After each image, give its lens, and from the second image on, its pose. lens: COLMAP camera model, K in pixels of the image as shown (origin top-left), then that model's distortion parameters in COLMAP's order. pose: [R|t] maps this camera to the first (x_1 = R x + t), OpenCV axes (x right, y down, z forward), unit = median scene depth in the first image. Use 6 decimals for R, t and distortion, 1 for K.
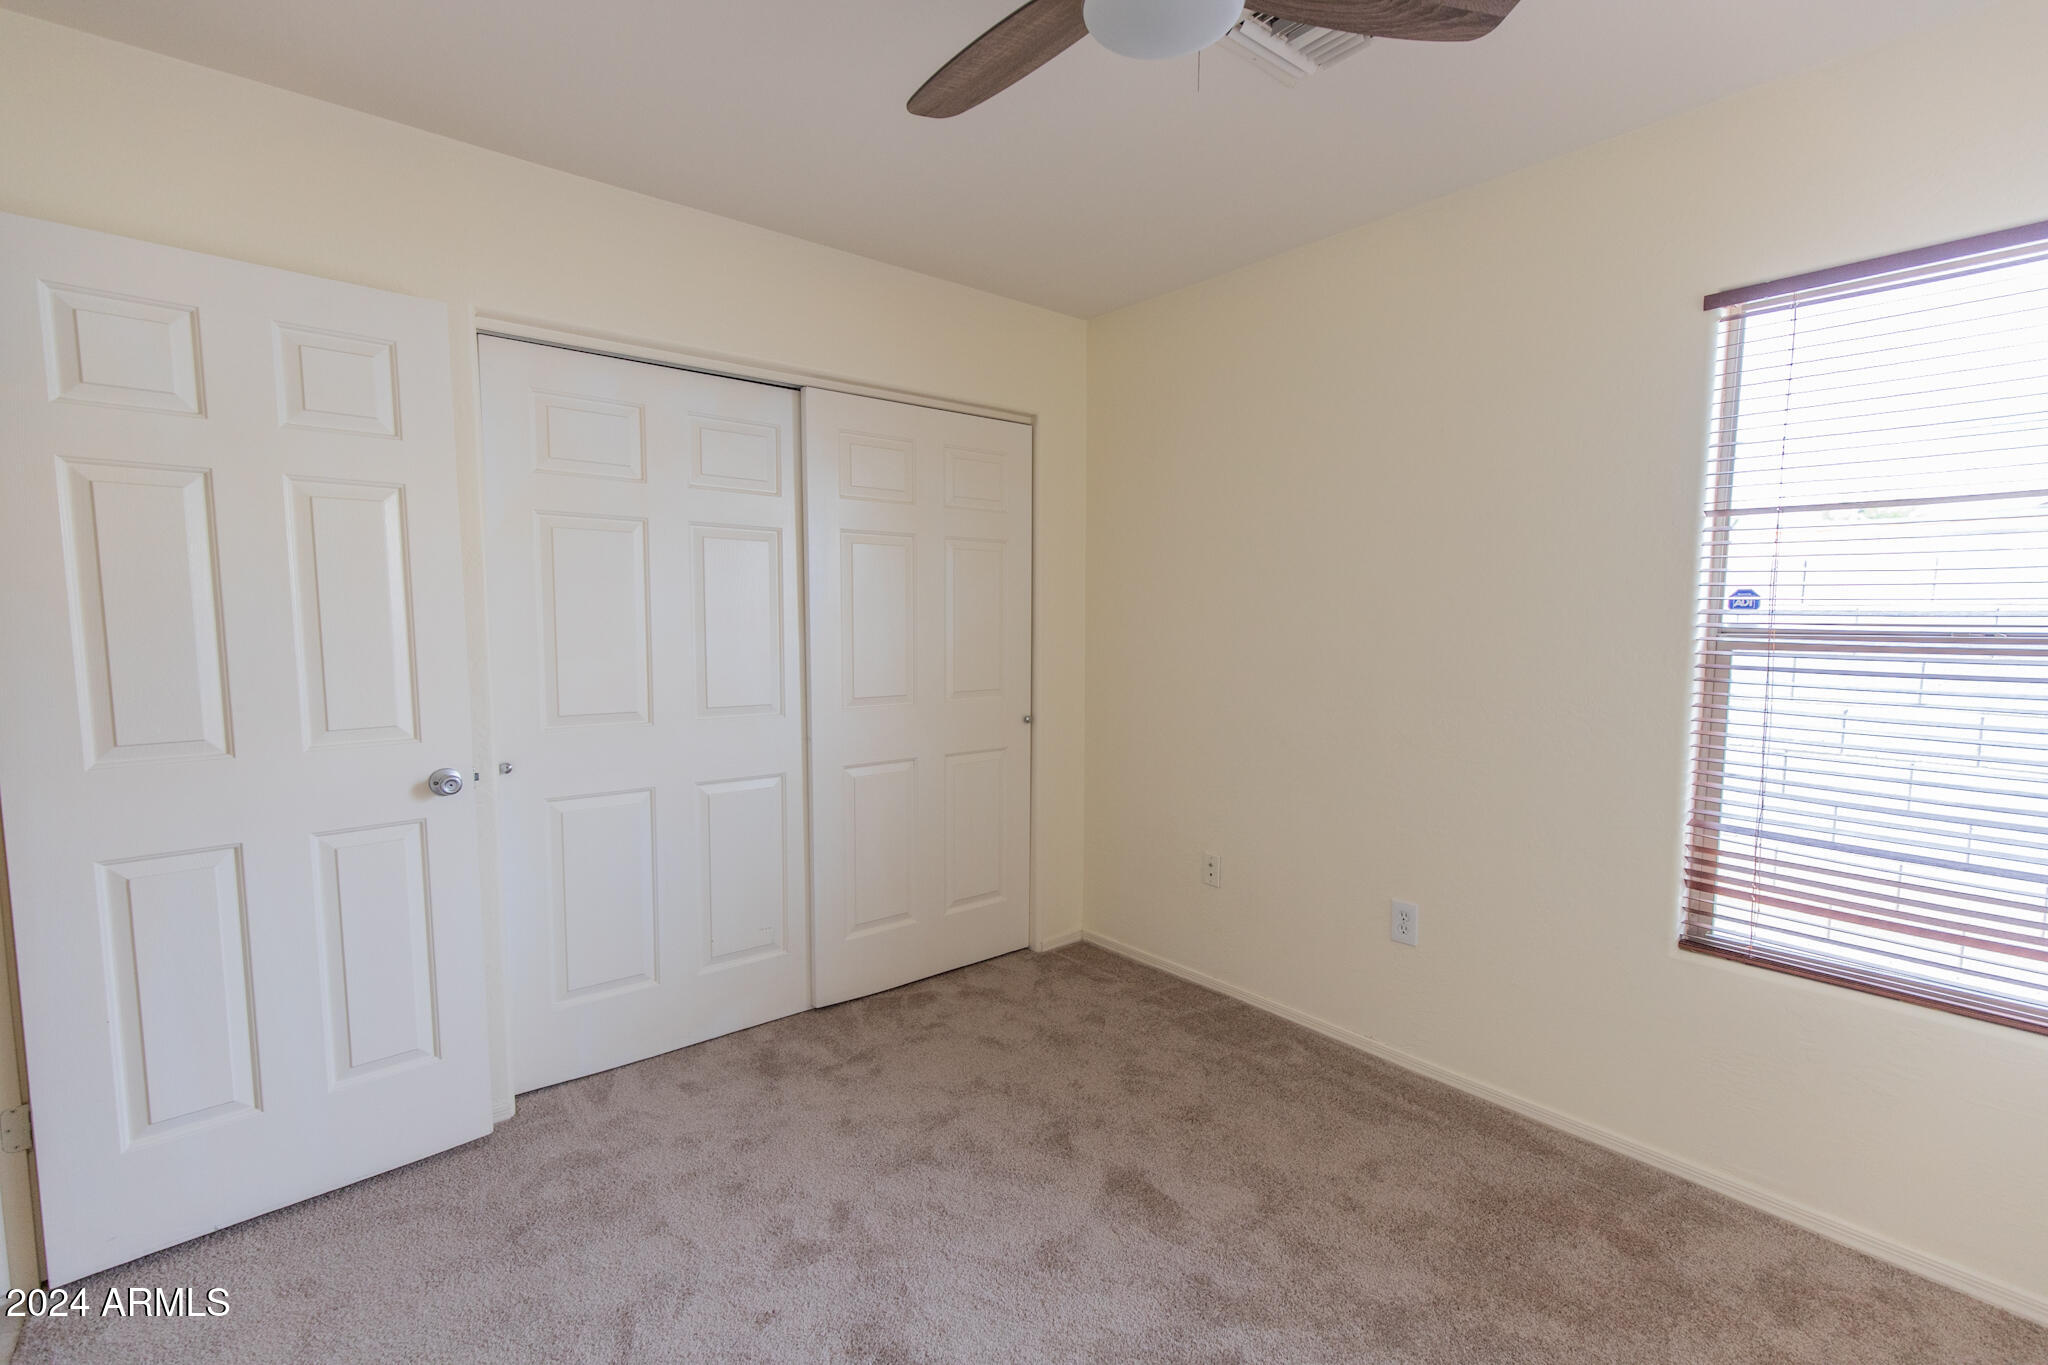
lens RADIAL K [[927.5, 0, 1028.6], [0, 927.5, 688.1], [0, 0, 1]] dist [0.011944, -0.001999]
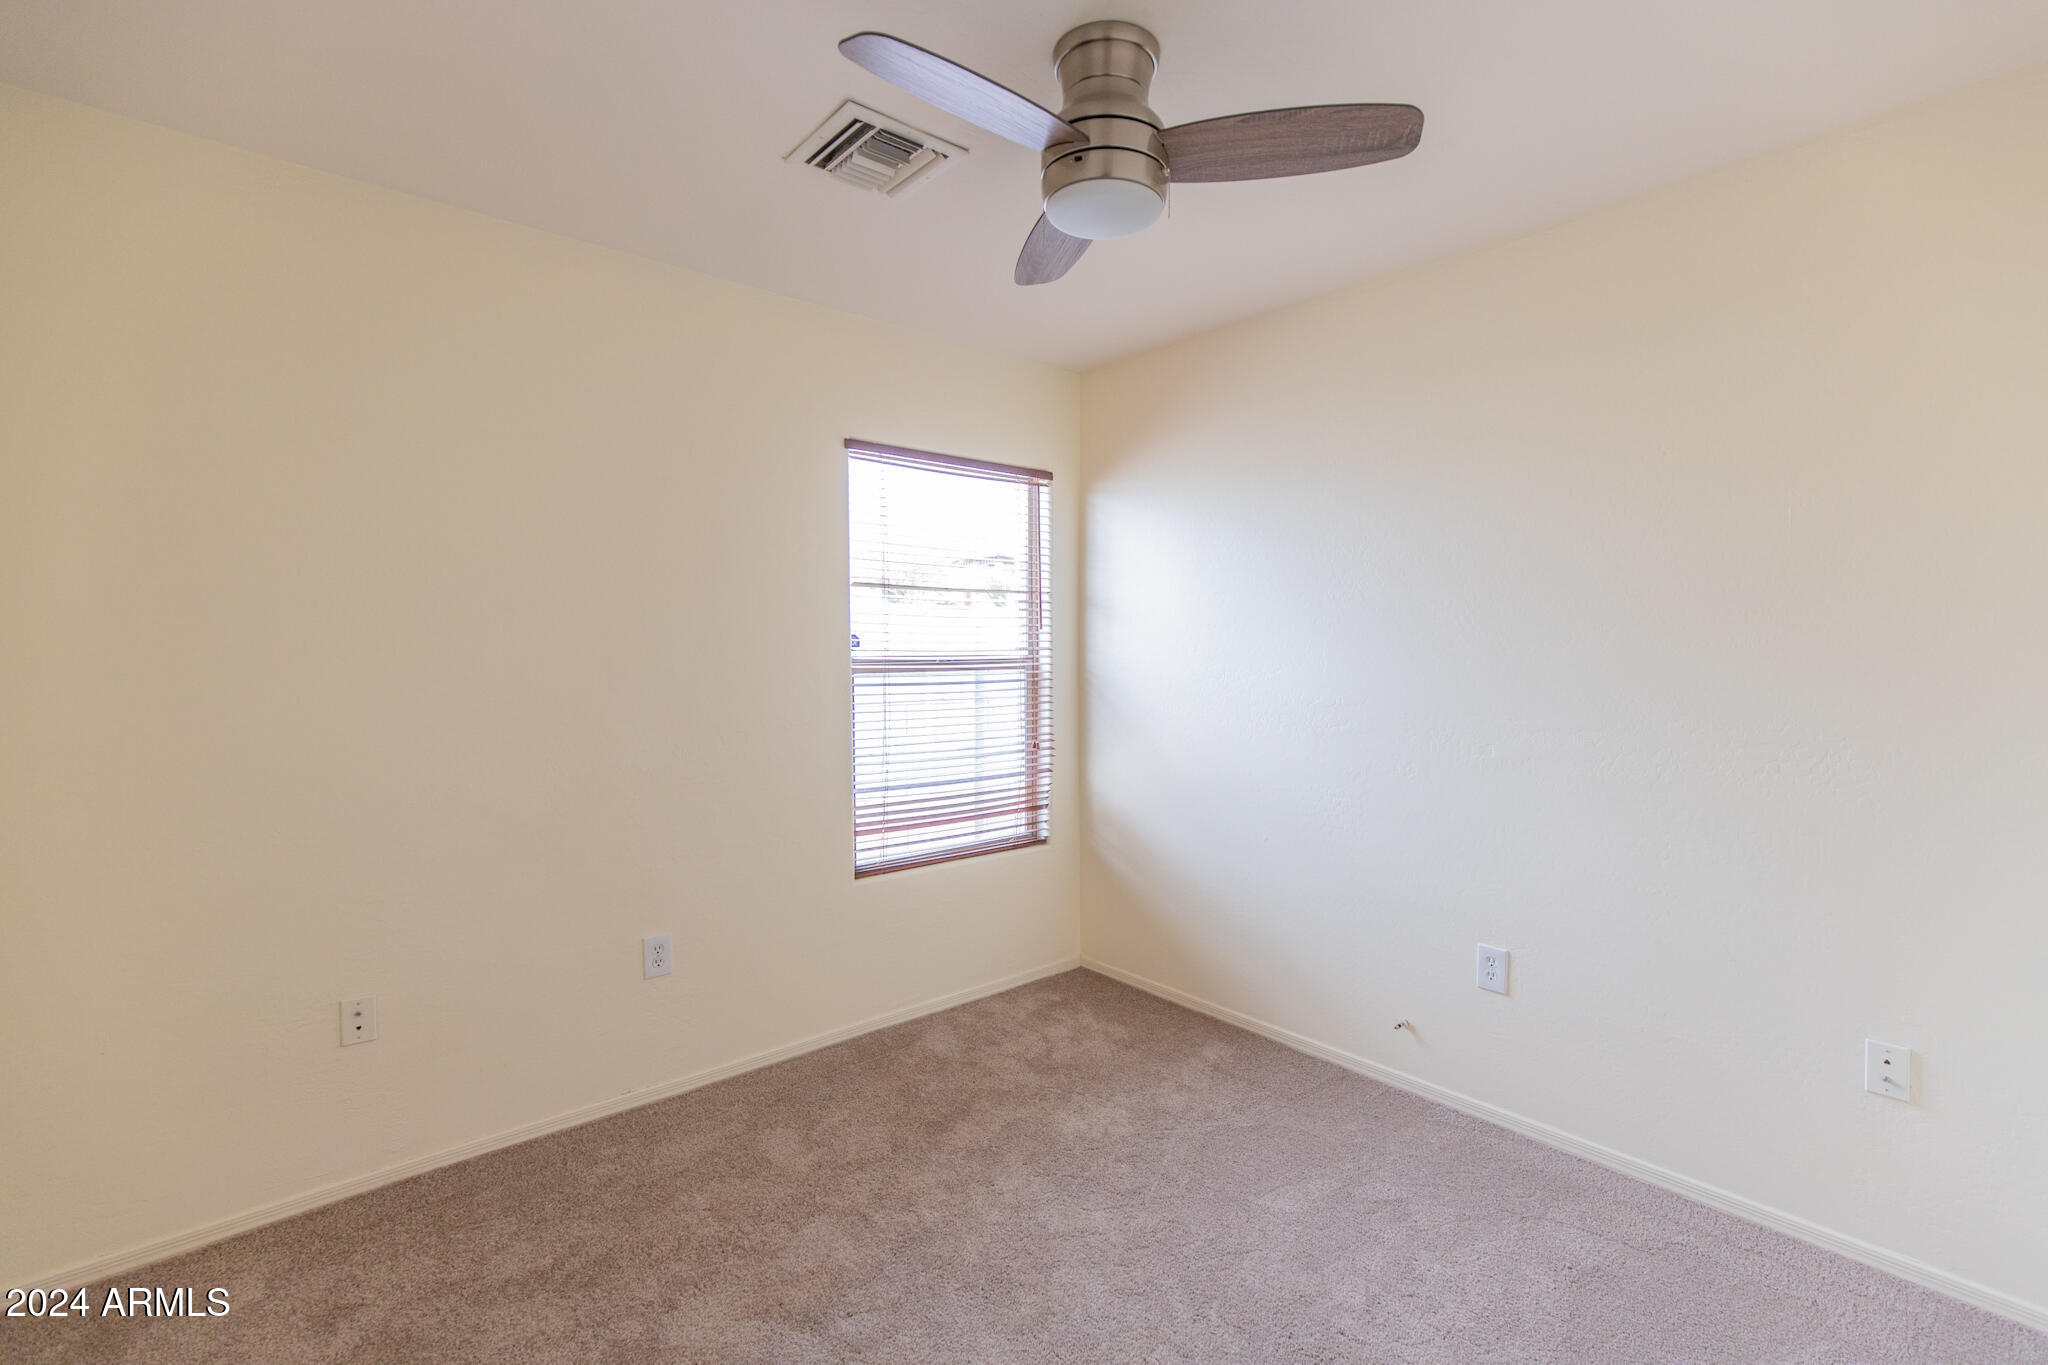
lens RADIAL K [[919.0, 0, 1028.2], [0, 919.0, 684.8], [0, 0, 1]] dist [0.009254, 0.000046]
pose [[-0.009560, -0.046795, 0.998859, -0.753224], [0.082709, 0.995445, 0.047426, -0.071864], [-0.996528, 0.083068, -0.005646, 0.739541]]
